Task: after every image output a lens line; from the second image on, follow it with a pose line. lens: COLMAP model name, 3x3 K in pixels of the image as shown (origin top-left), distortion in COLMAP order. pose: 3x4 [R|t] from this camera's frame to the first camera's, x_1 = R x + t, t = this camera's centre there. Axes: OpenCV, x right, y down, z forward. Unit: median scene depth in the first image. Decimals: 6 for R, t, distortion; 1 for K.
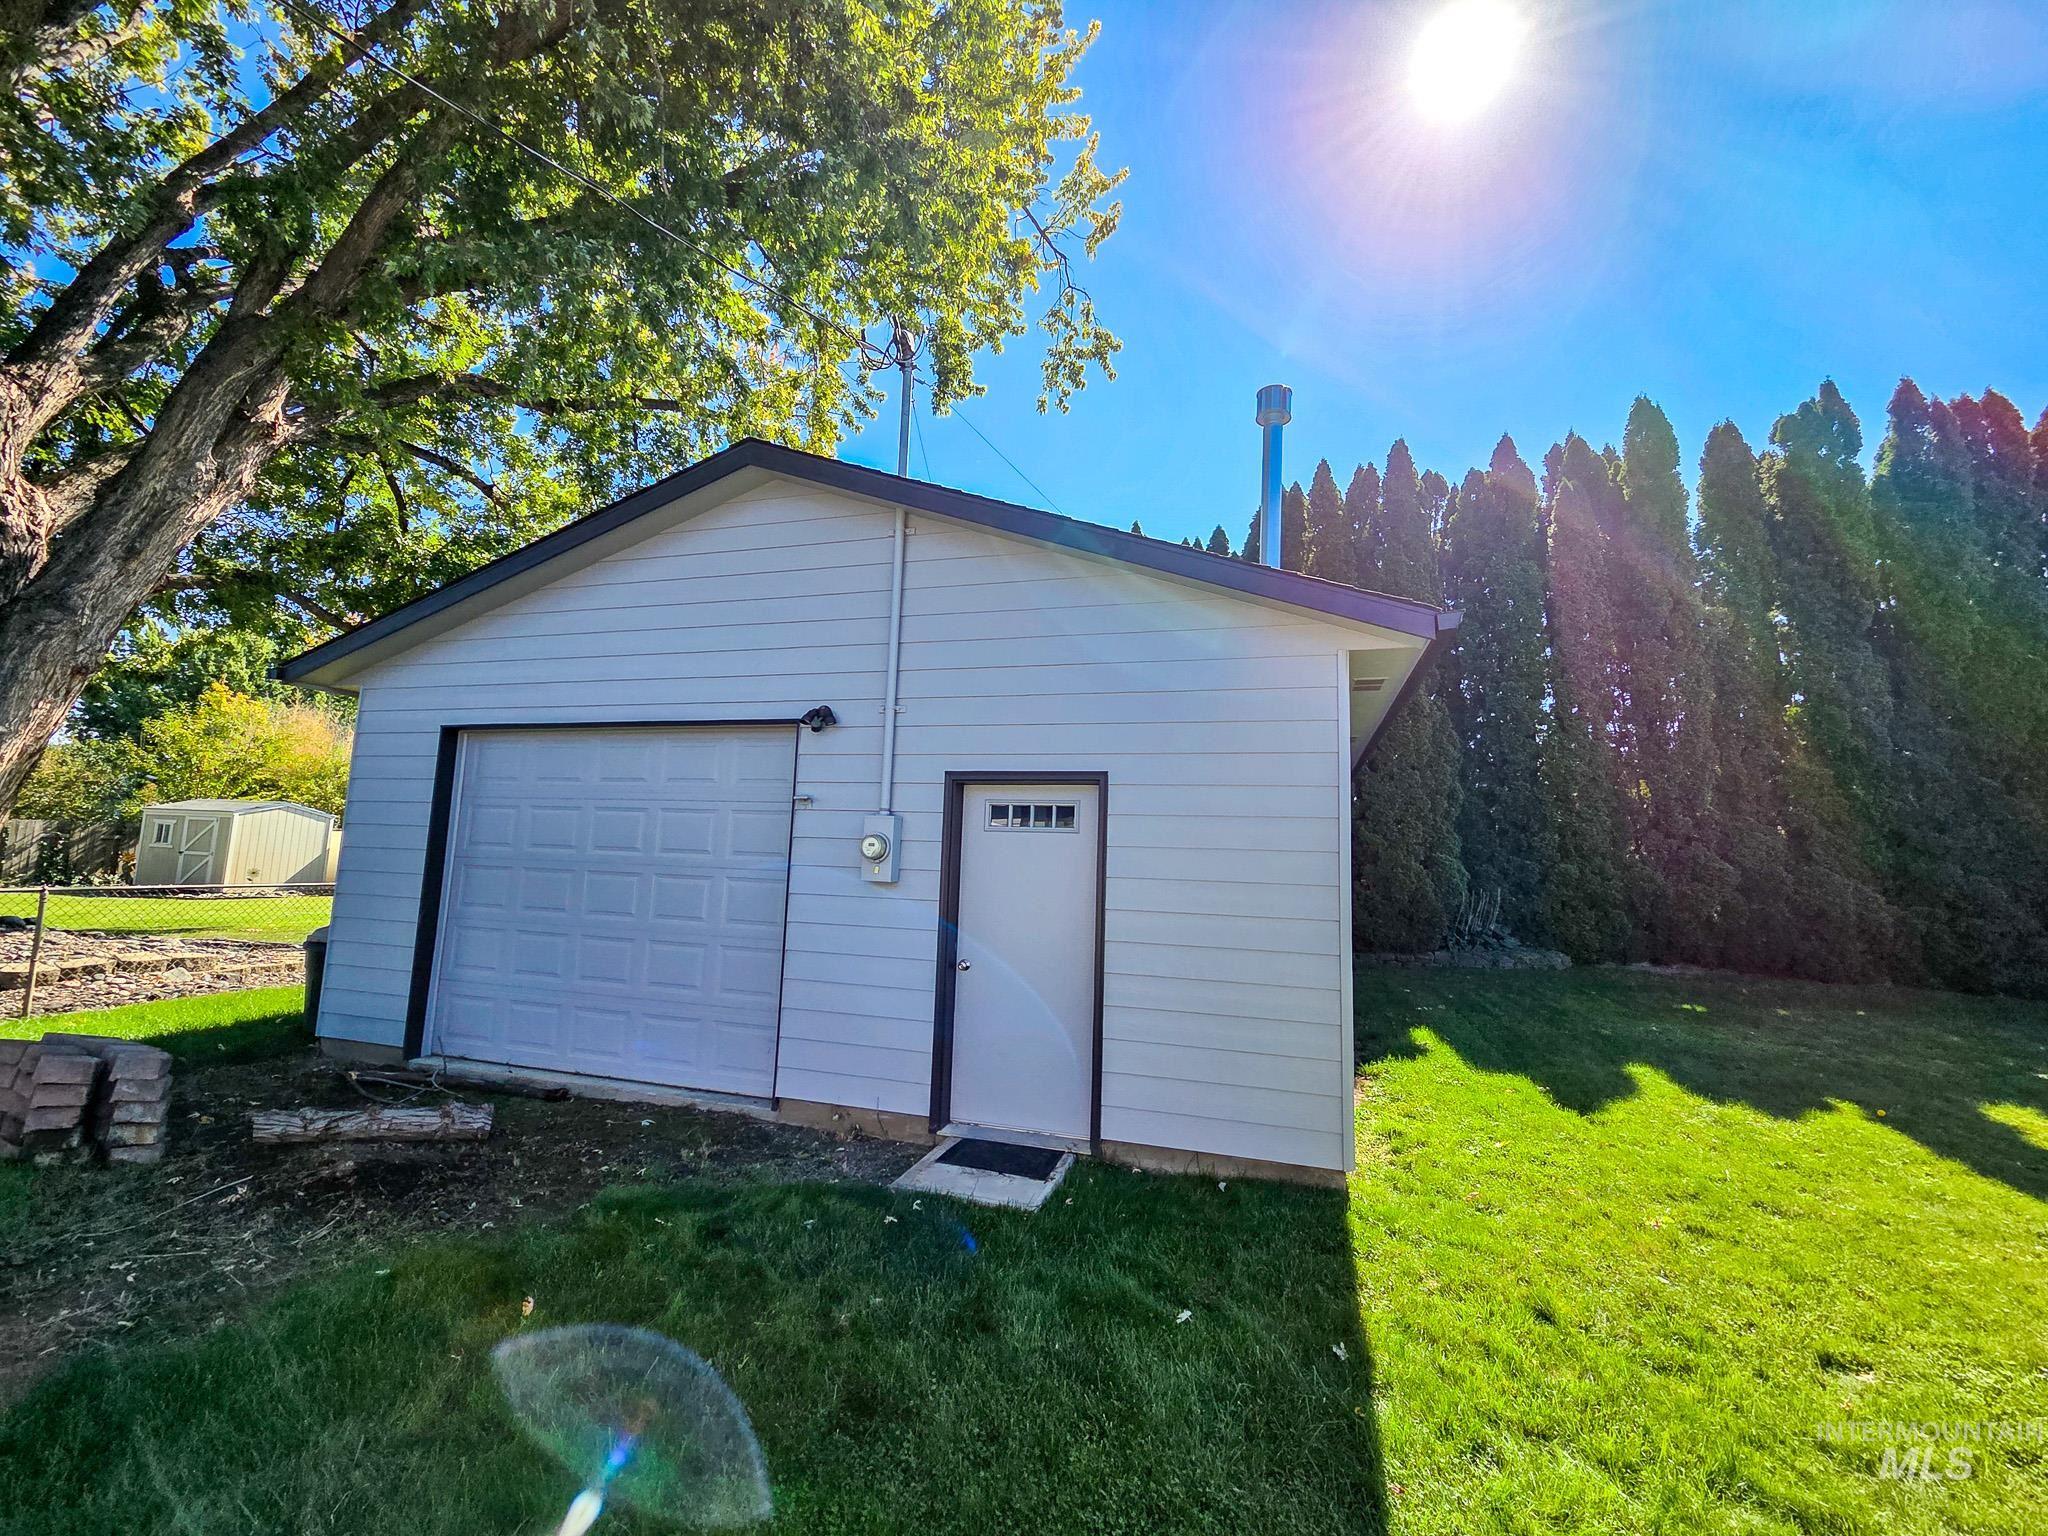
lens RADIAL K [[836.1, 0, 1033.9], [0, 836.1, 768.9], [0, 0, 1]] dist [0.006746, -0.001806]
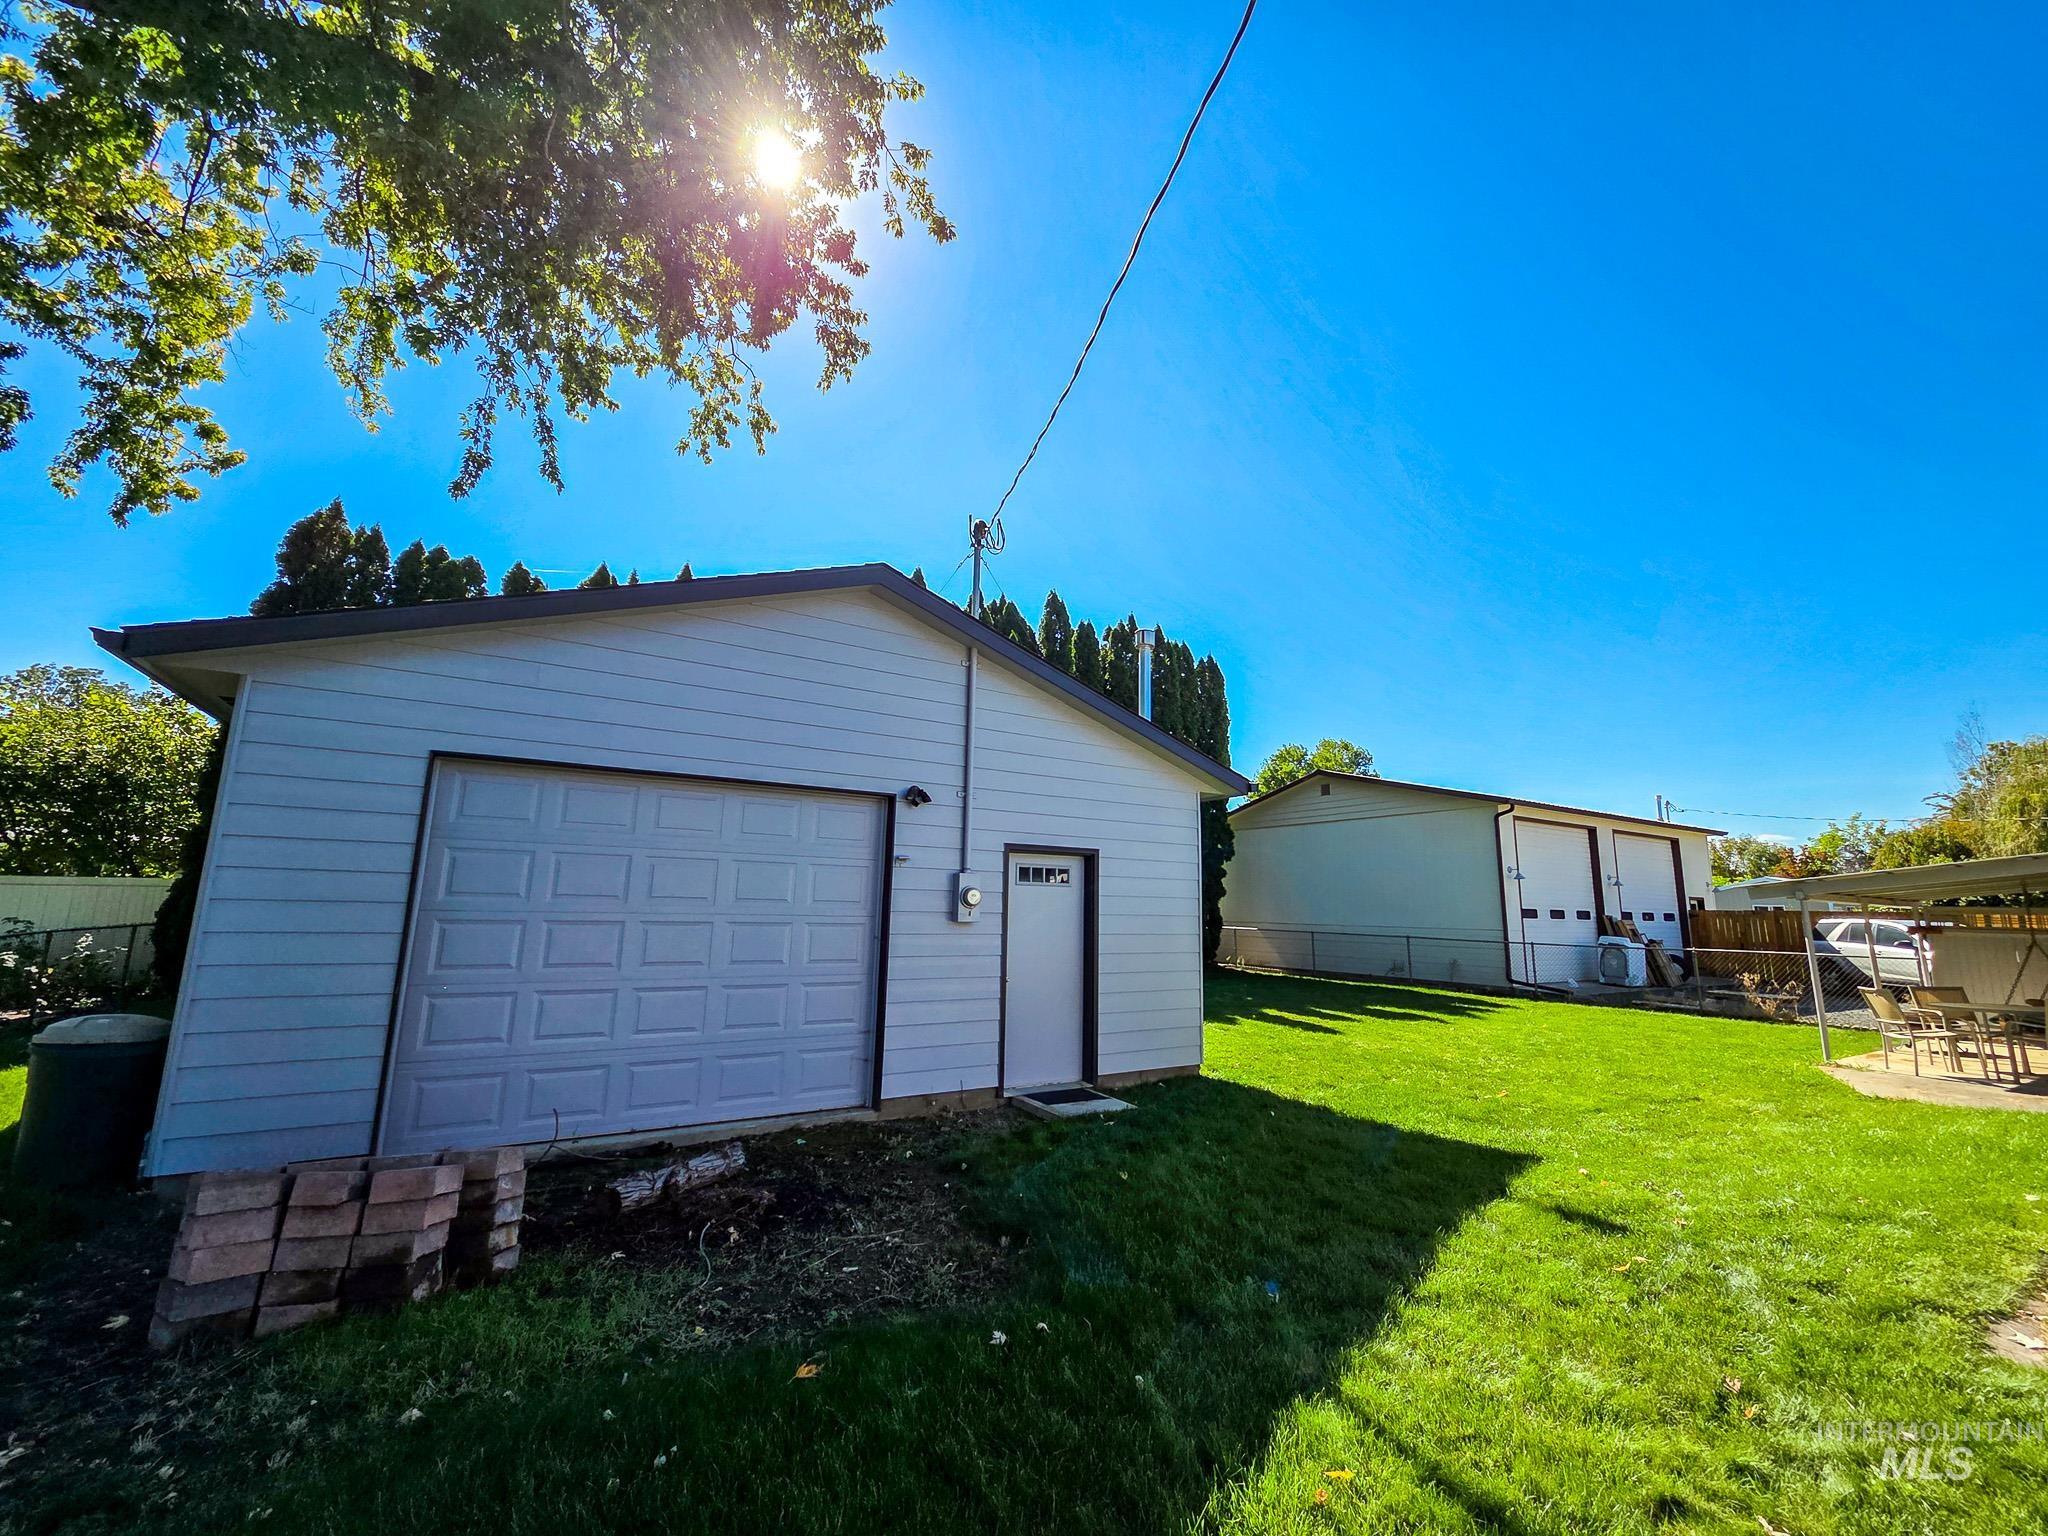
lens RADIAL K [[836.1, 0, 1041.8], [0, 836.1, 769.9], [0, 0, 1]] dist [0.006746, -0.001806]
pose [[0.656372, 0.104137, 0.747216, -1.065167], [-0.077281, 0.994498, -0.070714, -0.023150], [-0.750469, -0.011331, 0.660808, 0.006535]]
